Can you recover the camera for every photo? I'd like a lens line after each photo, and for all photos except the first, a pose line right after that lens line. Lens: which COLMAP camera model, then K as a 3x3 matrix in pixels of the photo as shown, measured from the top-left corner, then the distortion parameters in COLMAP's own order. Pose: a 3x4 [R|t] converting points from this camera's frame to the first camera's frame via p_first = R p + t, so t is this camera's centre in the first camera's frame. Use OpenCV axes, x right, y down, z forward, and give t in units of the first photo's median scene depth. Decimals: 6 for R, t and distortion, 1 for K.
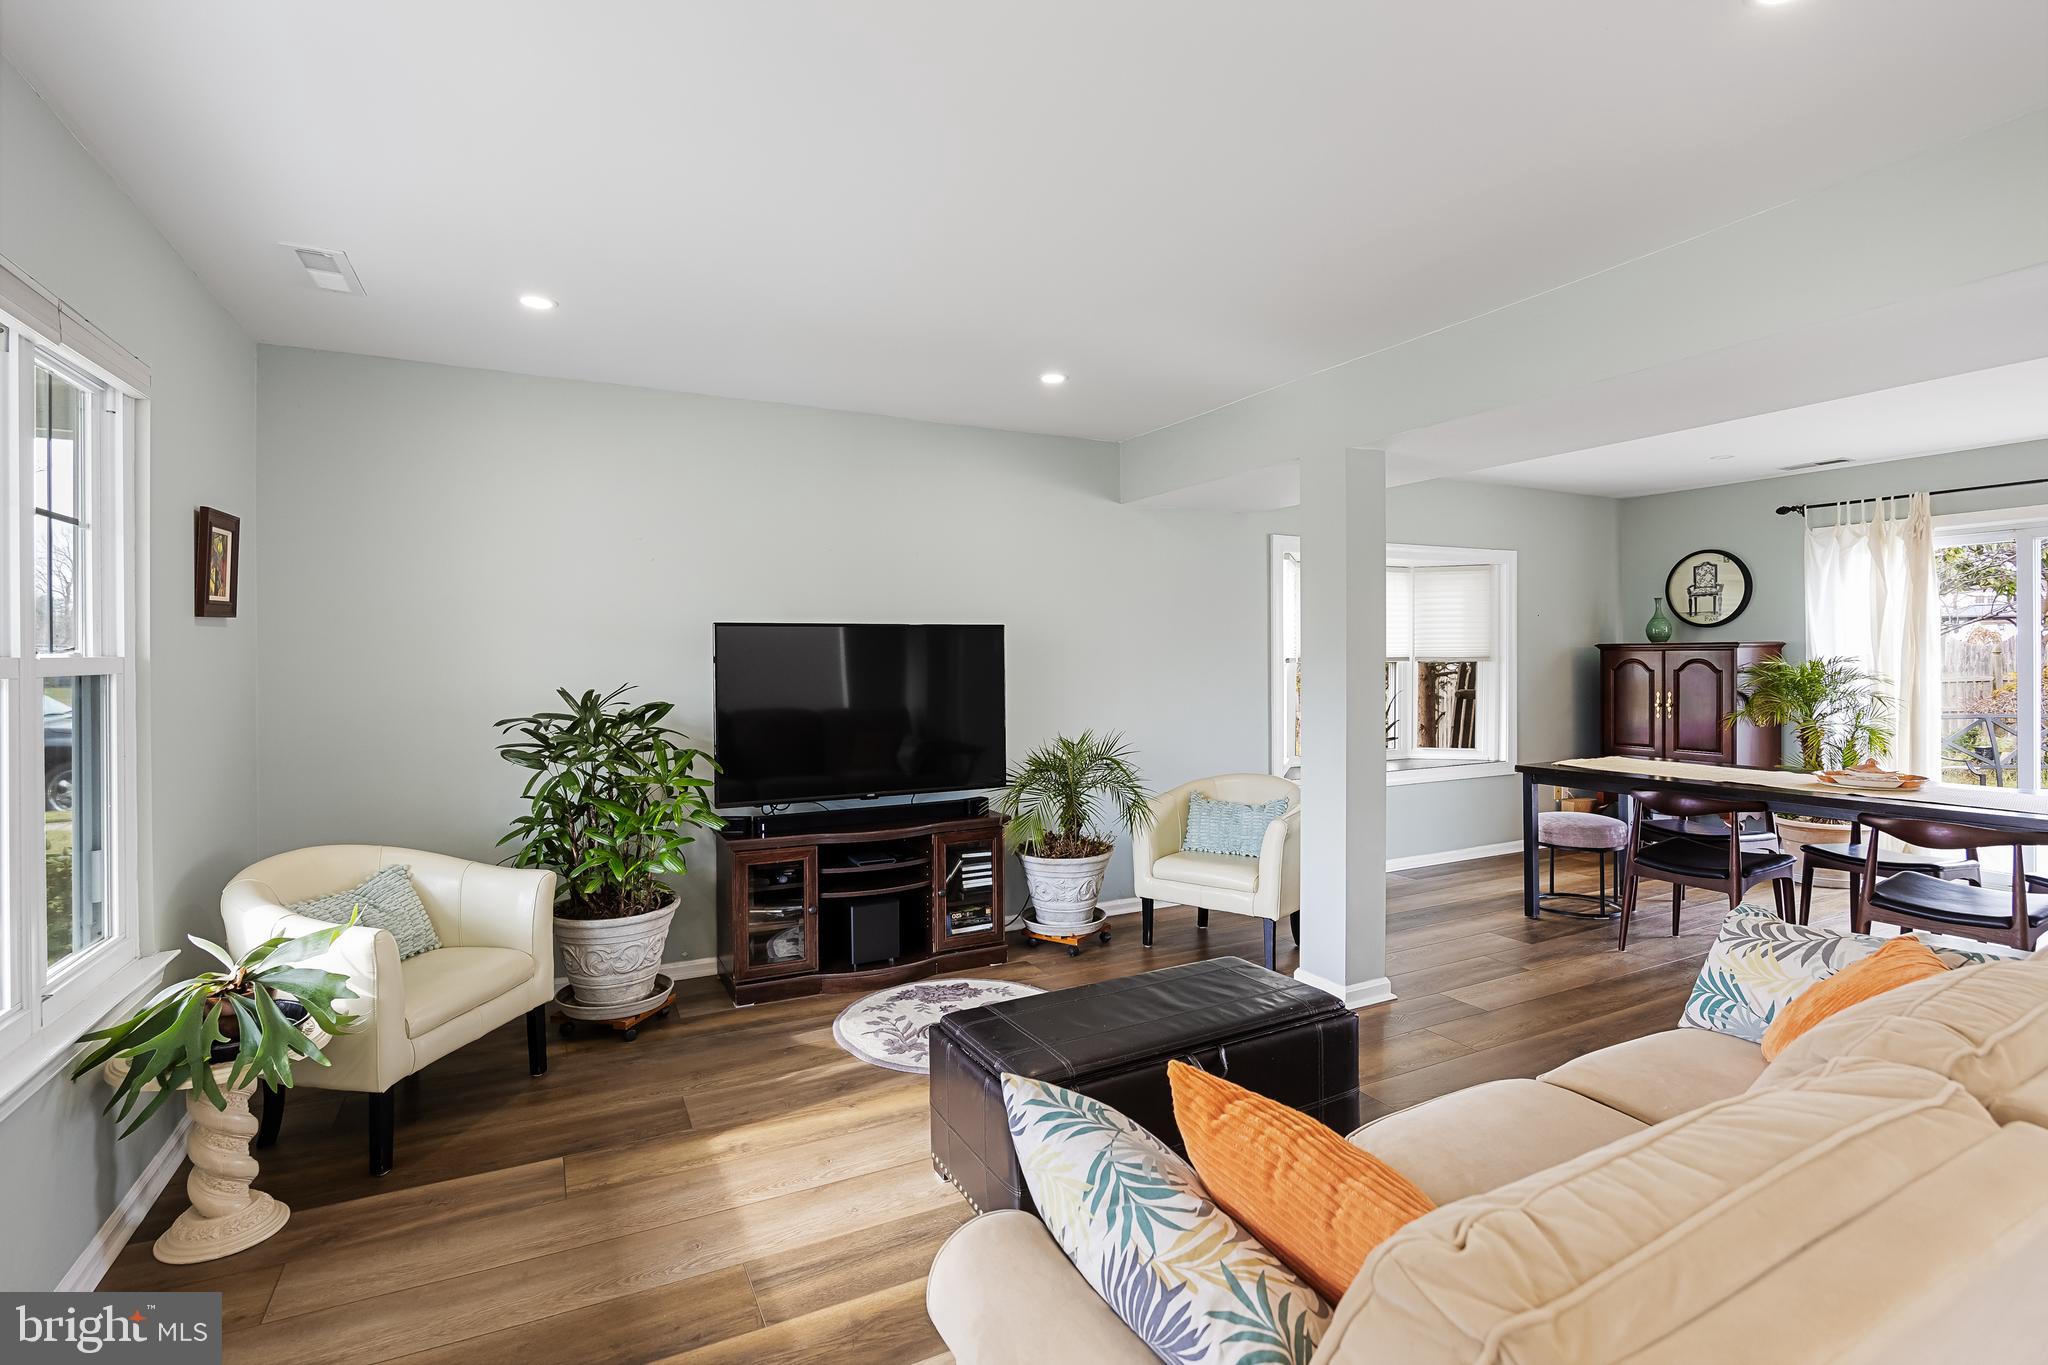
lens RADIAL K [[958.7, 0, 1009.2], [0, 958.7, 669.9], [0, 0, 1]] dist [-0.019455, 0.001098]
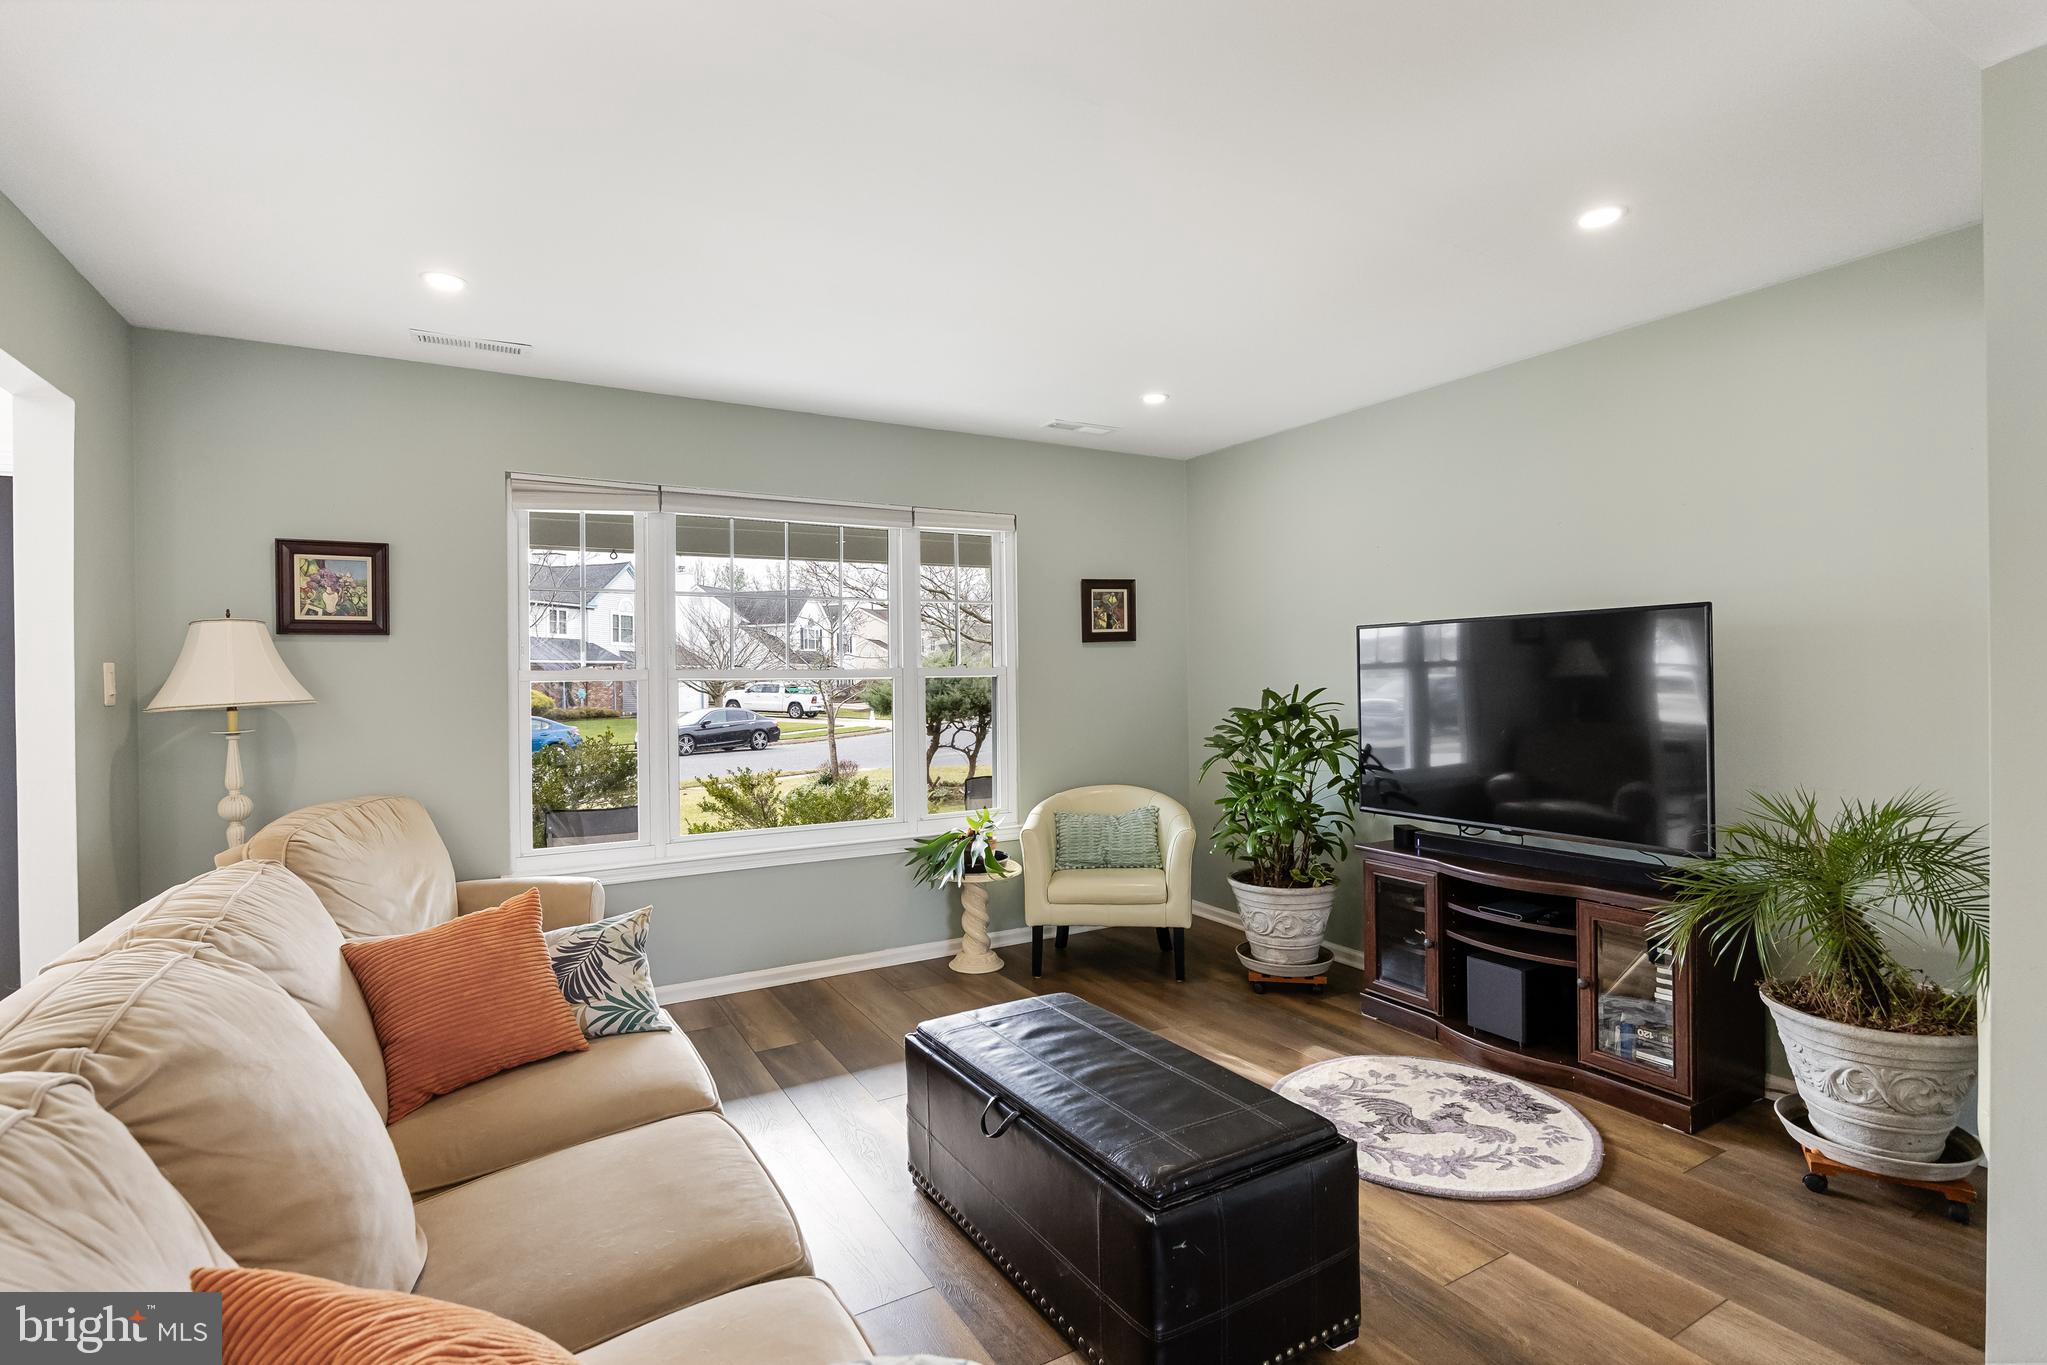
lens RADIAL K [[958.2, 0, 1014.7], [0, 958.2, 688.2], [0, 0, 1]] dist [-0.019455, 0.001098]
pose [[0.051094, 0.019780, -0.998498, 0.681932], [0.005363, 0.999784, 0.020080, -0.006660], [0.998679, -0.006381, 0.050977, 0.595964]]
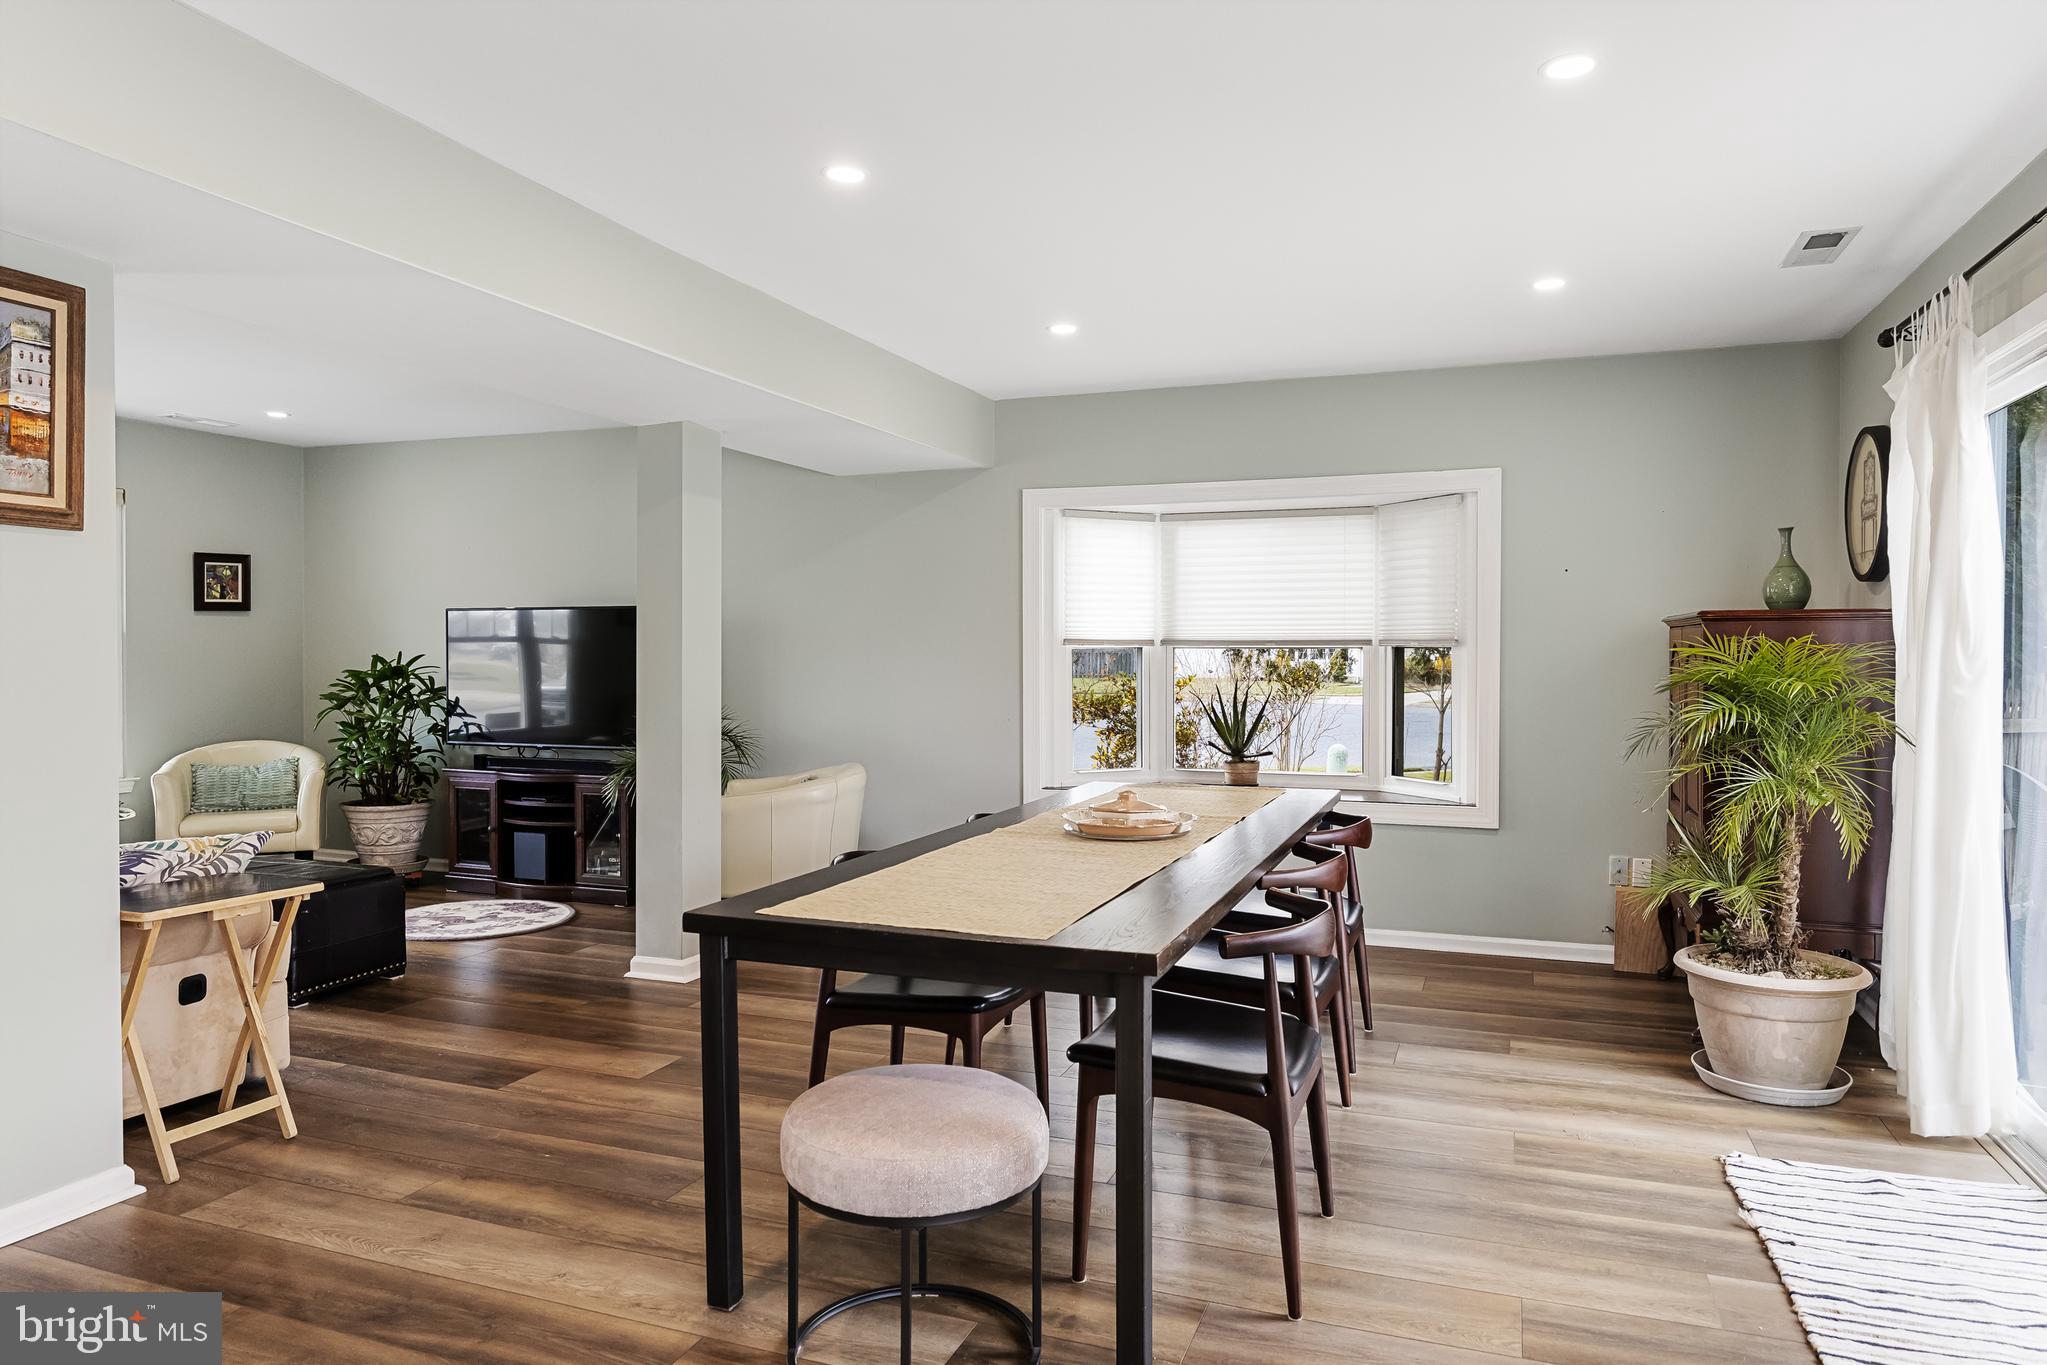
lens RADIAL K [[1293.9, 0, 1028.4], [0, 1293.9, 673.6], [0, 0, 1]] dist [-0.008294, 0.001776]
pose [[0.682553, 0.020153, -0.730559, 1.628115], [-0.017136, 0.999786, 0.011570, 0.007367], [0.730636, 0.004622, 0.682752, 0.350617]]
